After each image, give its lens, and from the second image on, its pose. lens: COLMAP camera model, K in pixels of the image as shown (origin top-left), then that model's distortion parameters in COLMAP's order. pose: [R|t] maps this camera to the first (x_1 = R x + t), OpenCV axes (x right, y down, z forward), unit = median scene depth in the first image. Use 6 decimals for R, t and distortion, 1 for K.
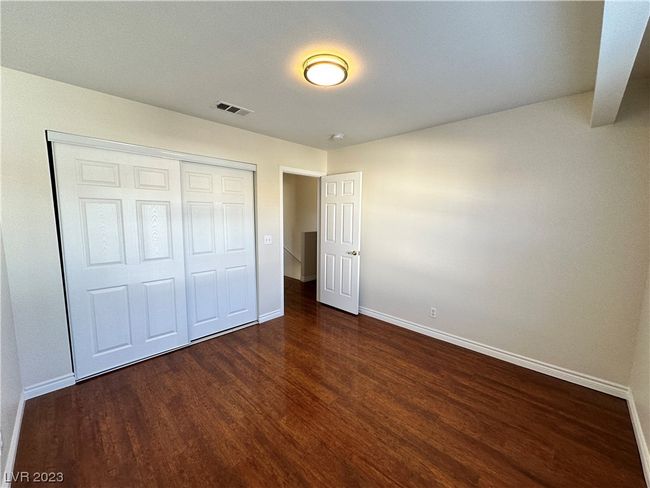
lens RADIAL K [[259.2, 0, 327.5], [0, 259.2, 241.8], [0, 0, 1]] dist [-0.006654, 0.001730]
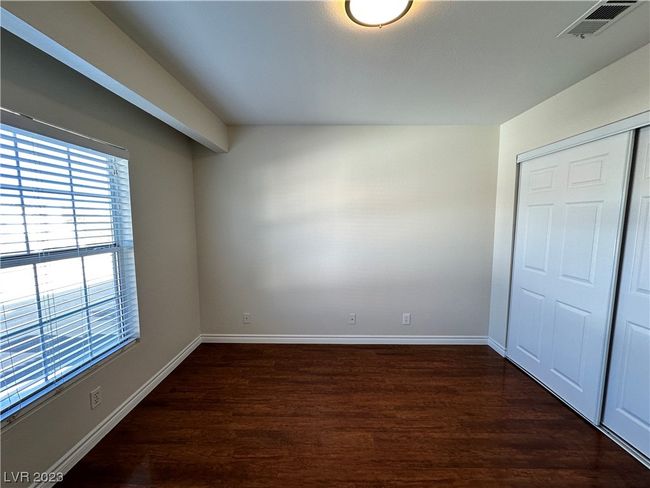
lens RADIAL K [[259.2, 0, 325.9], [0, 259.2, 244.2], [0, 0, 1]] dist [-0.006654, 0.001730]
pose [[-0.727778, 0.058965, -0.683273, 0.466725], [-0.076450, 0.983112, 0.166270, -0.124821], [0.681539, 0.173244, -0.710979, 1.222611]]
